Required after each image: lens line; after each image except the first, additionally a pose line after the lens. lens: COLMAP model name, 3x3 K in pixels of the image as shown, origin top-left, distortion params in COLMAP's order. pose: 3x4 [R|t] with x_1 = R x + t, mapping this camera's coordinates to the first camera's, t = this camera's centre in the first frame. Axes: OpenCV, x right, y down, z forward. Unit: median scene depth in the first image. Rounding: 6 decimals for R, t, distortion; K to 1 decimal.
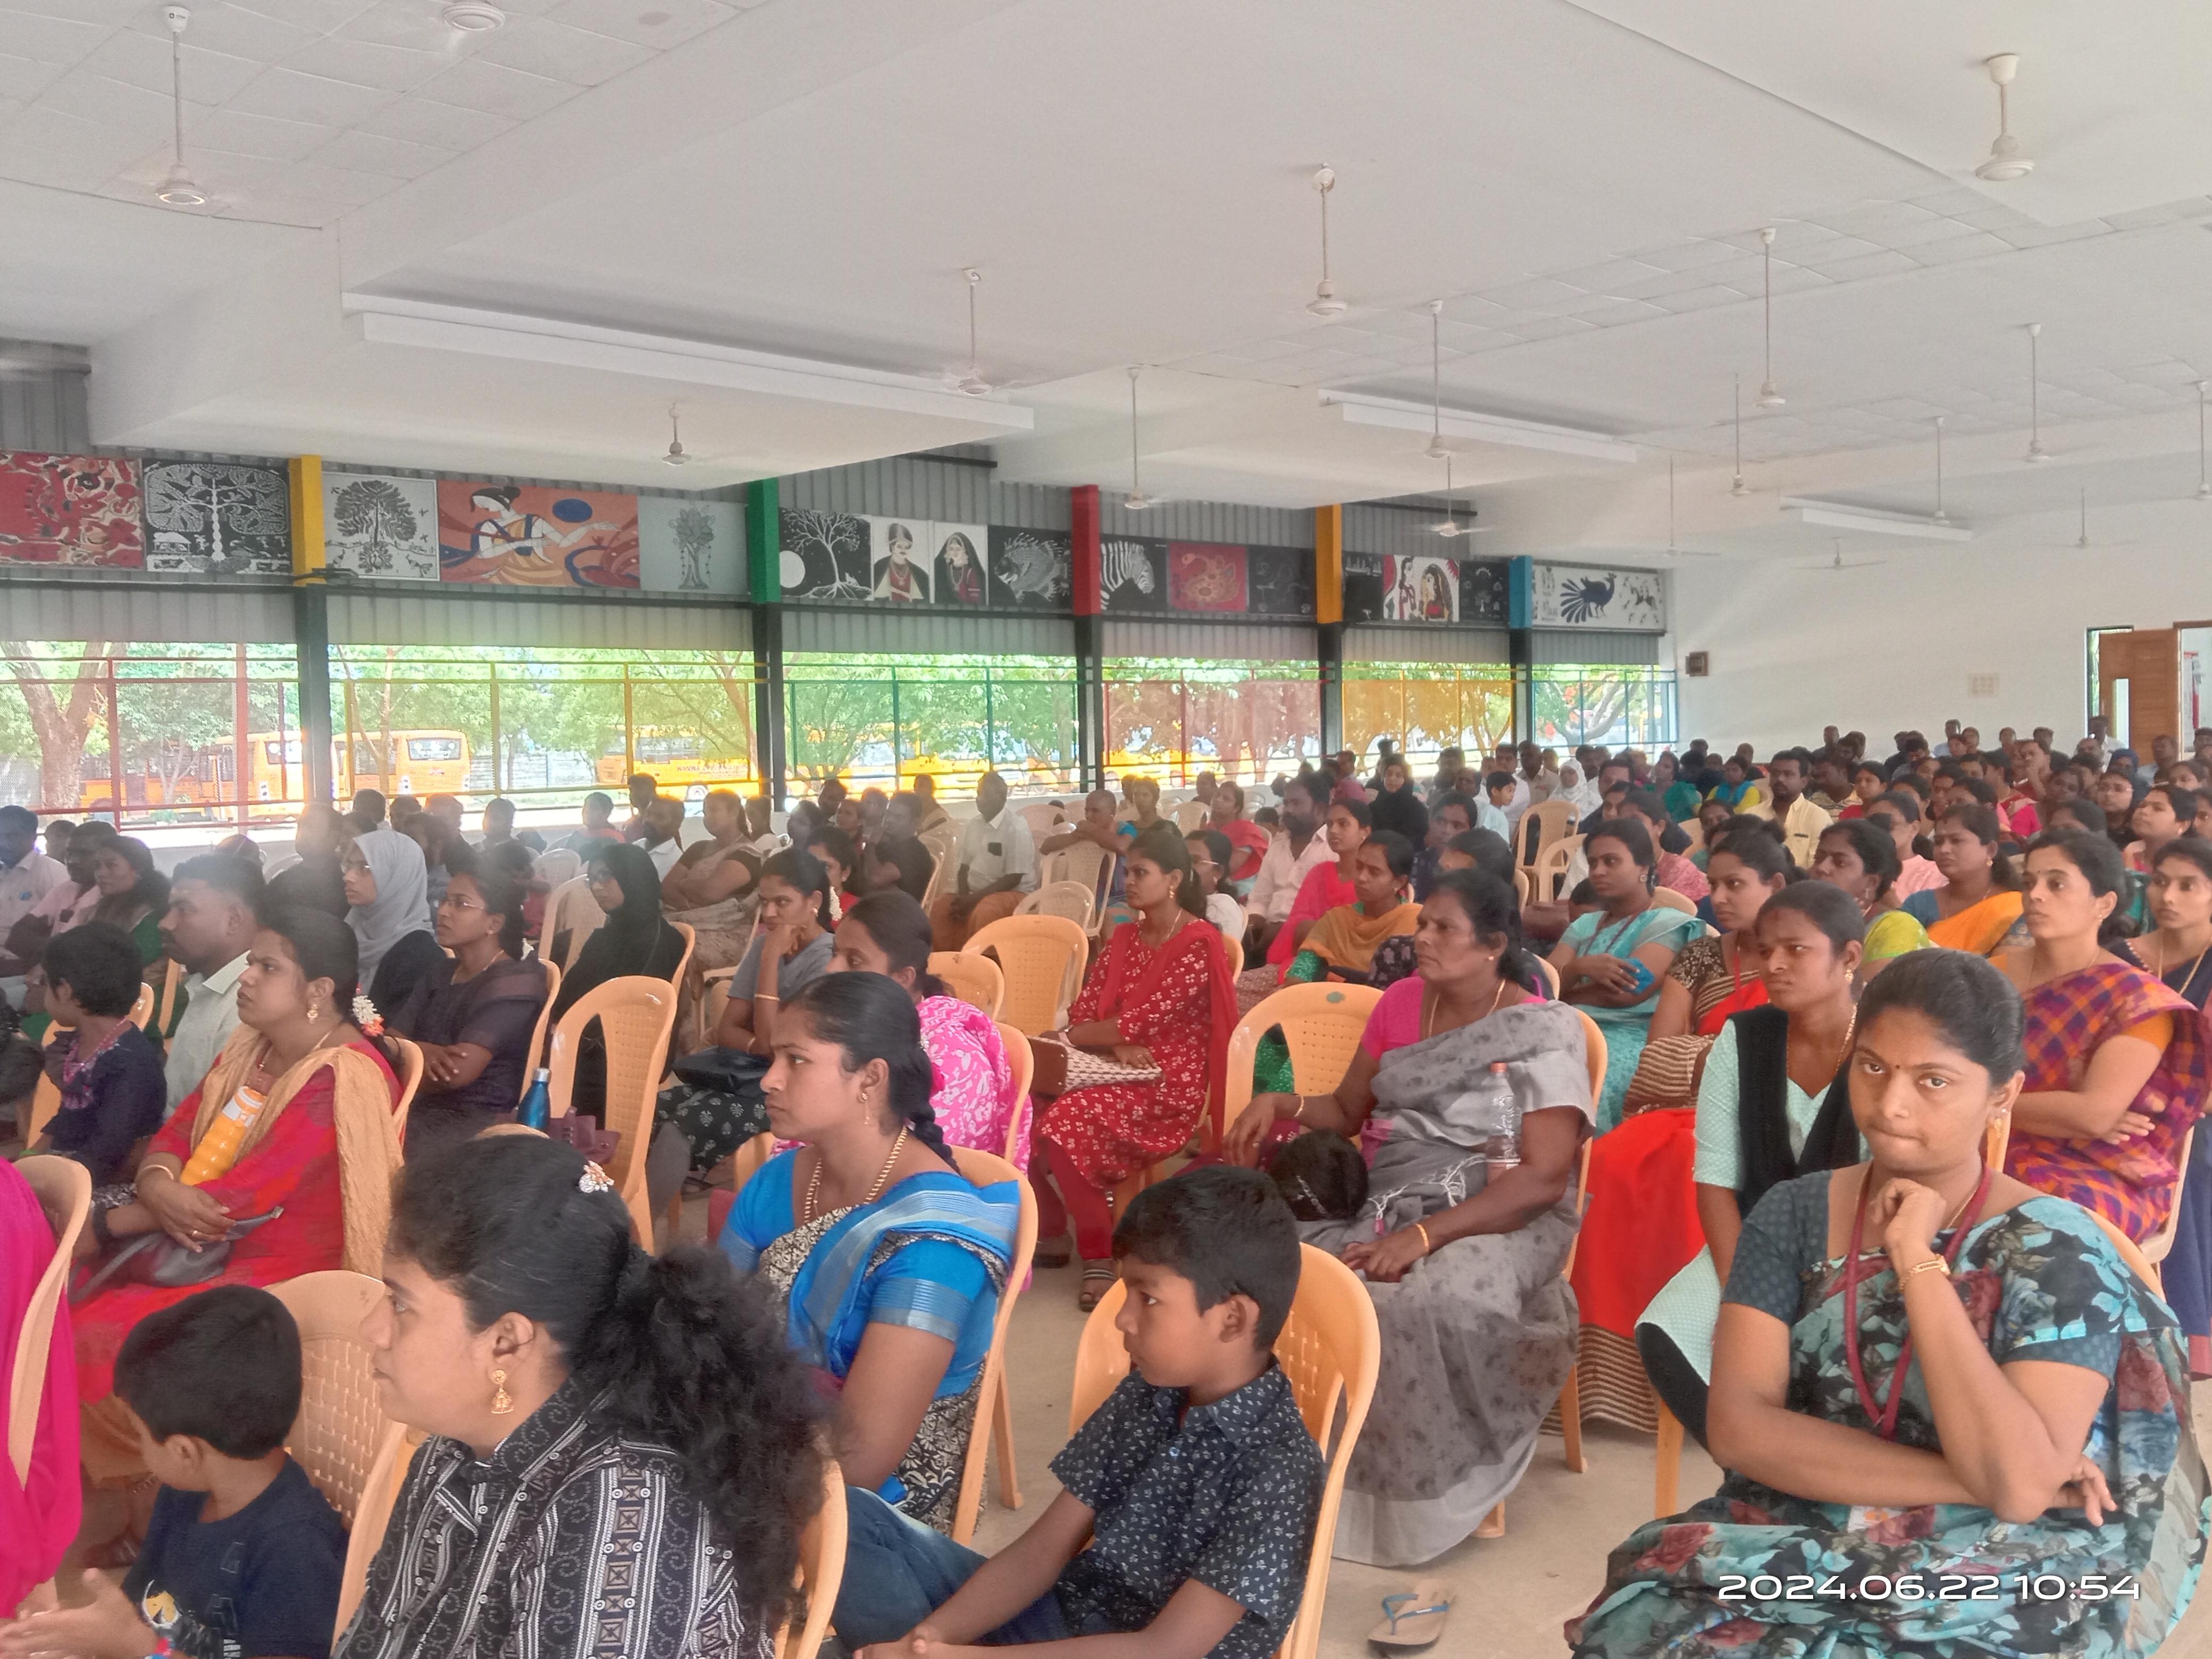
lens RADIAL K [[1682.7, 0, 1181.9], [0, 1682.7, 883.3], [0, 0, 1]] dist [0.006389, -0.024136]
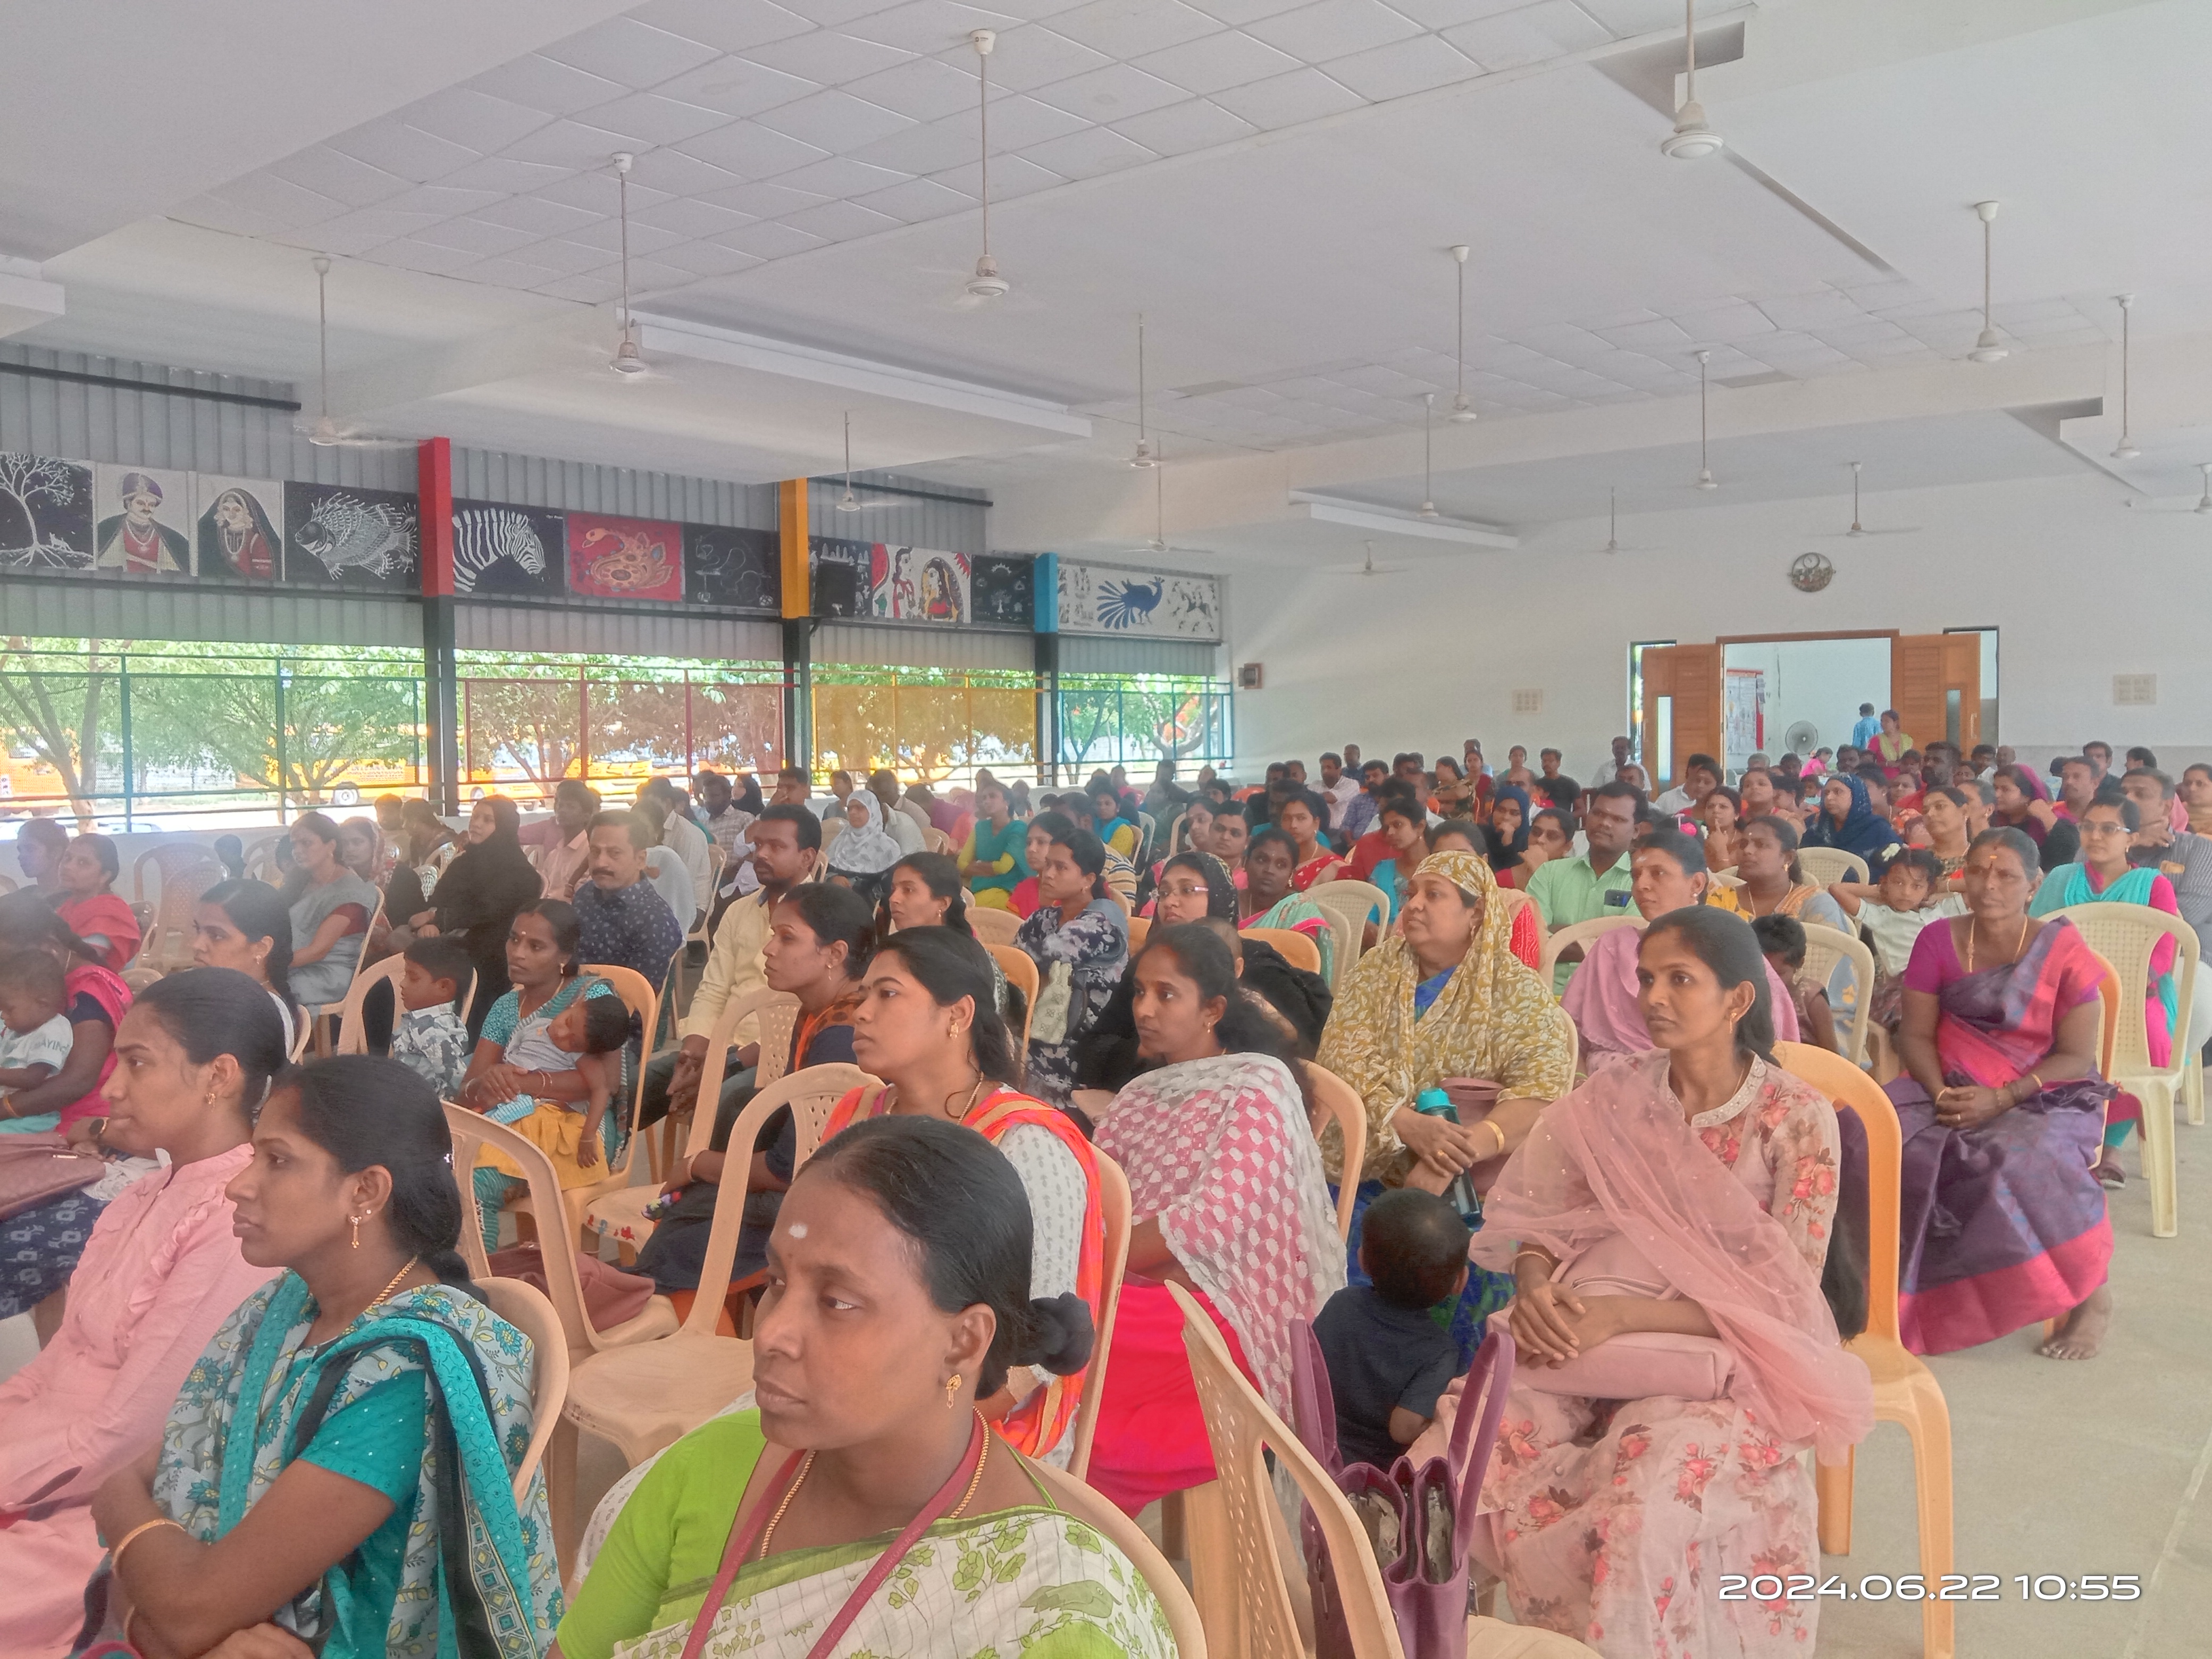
lens RADIAL K [[1682.7, 0, 1111.5], [0, 1682.7, 842.9], [0, 0, 1]] dist [0.006389, -0.024136]
pose [[0.987214, 0.002676, 0.159377, 0.136768], [0.001898, 0.999591, -0.028541, -0.017431], [-0.159388, 0.028479, 0.986805, 0.150469]]
